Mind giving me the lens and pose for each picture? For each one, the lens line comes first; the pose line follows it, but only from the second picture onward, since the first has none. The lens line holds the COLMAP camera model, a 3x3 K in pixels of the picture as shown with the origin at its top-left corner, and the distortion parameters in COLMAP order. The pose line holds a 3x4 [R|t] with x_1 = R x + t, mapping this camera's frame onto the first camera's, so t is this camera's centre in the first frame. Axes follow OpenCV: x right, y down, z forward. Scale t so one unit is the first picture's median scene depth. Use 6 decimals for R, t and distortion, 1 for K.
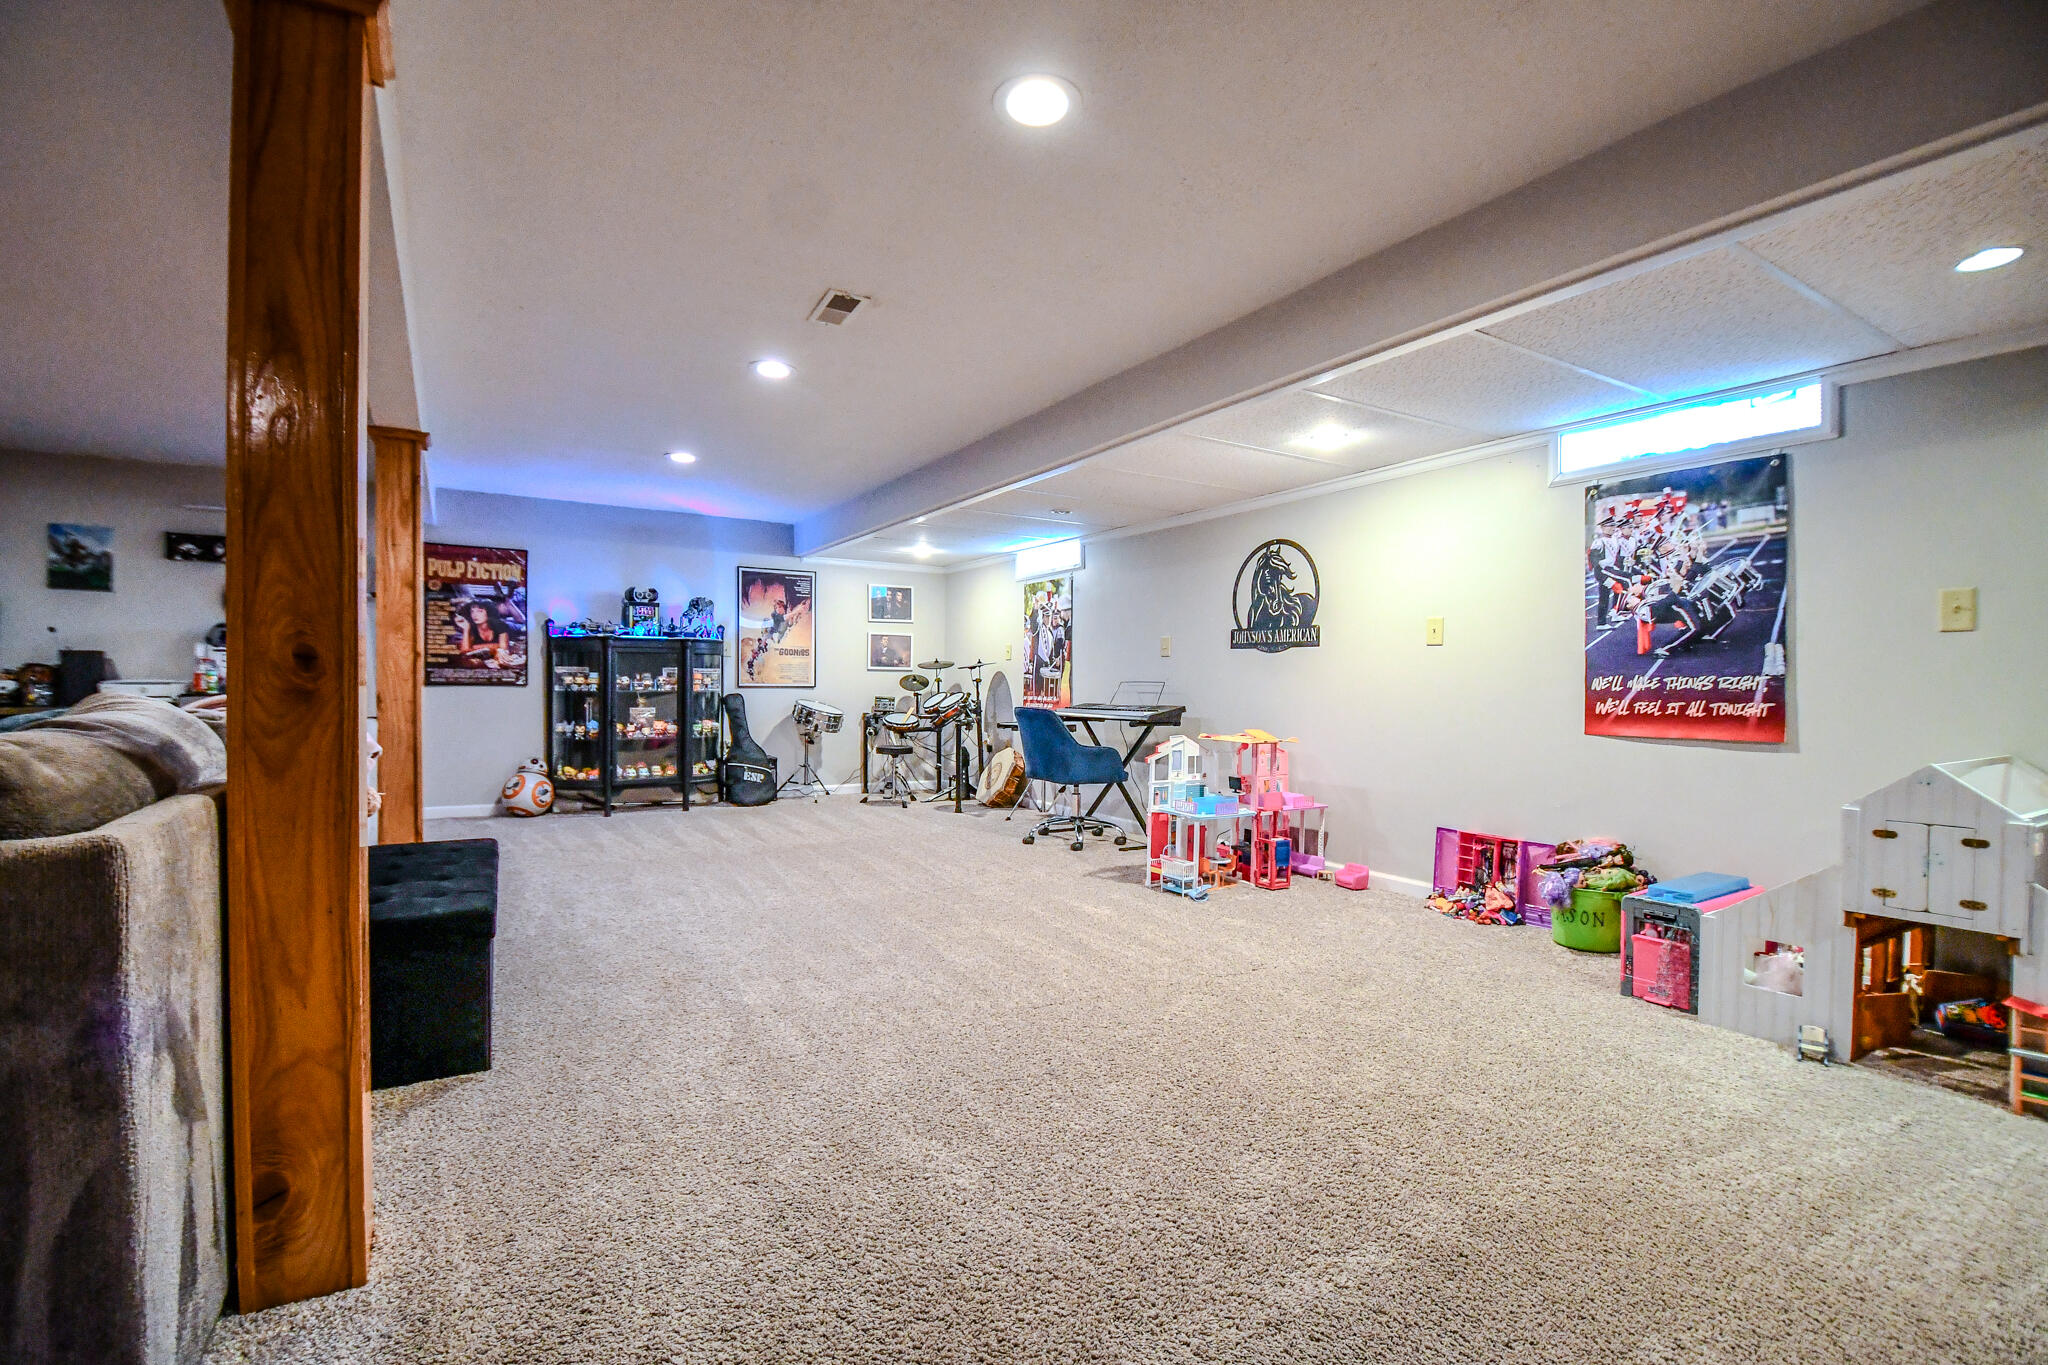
lens RADIAL K [[893.6, 0, 1009.2], [0, 893.6, 690.6], [0, 0, 1]] dist [0.000383, -0.013365]
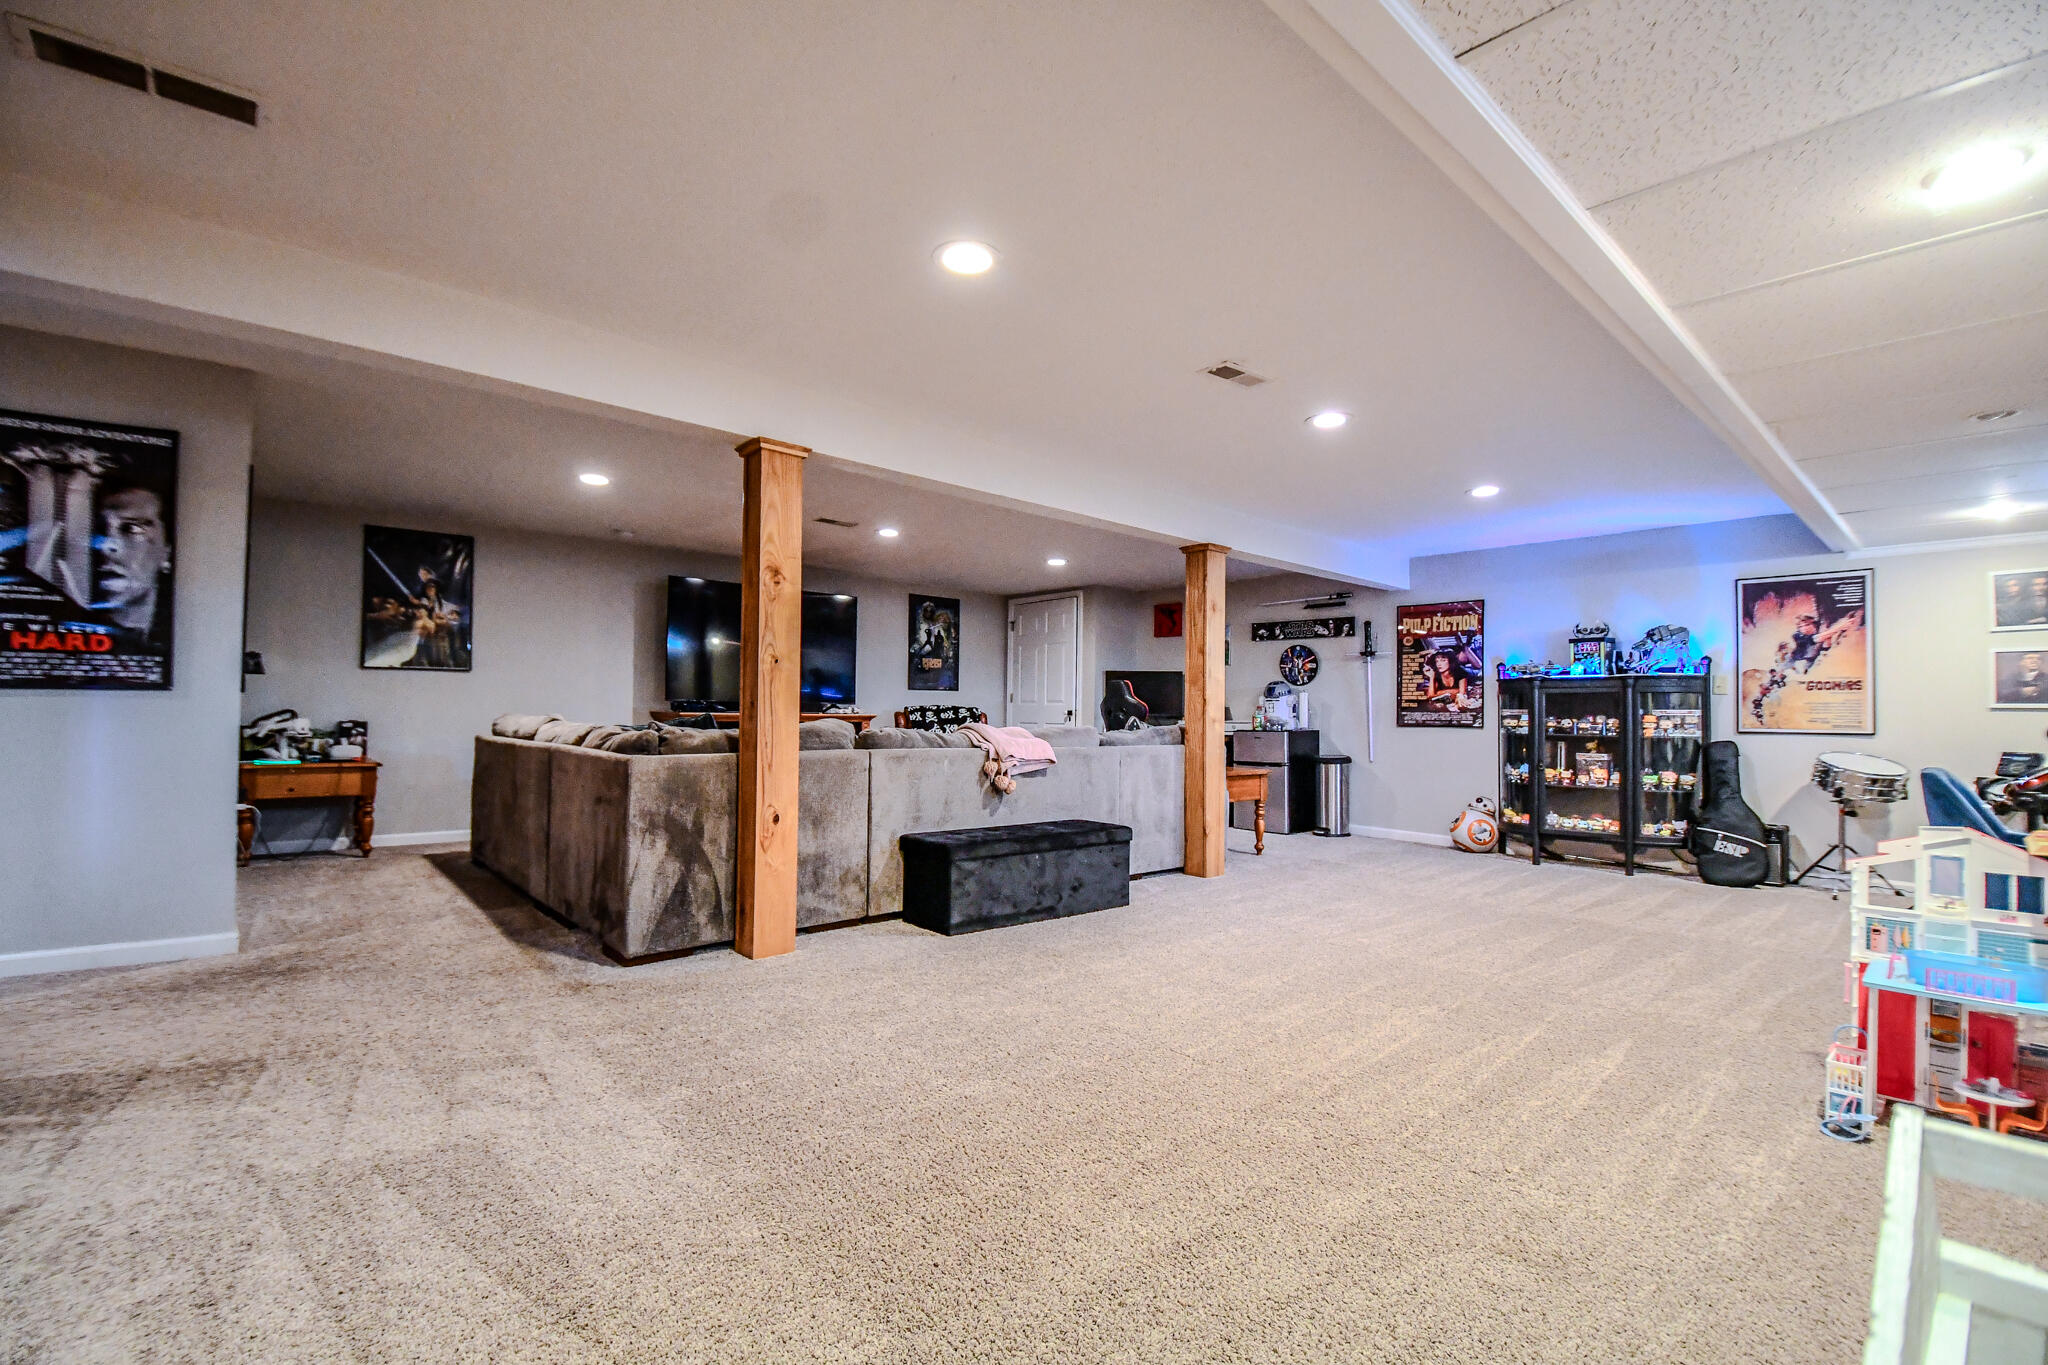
lens RADIAL K [[893.6, 0, 1005.7], [0, 893.6, 684.6], [0, 0, 1]] dist [0.000383, -0.013365]
pose [[0.181715, -0.039757, -0.982547, 0.391540], [-0.020691, 0.998807, -0.044241, 0.001626], [0.983134, 0.028370, 0.180675, 0.257950]]
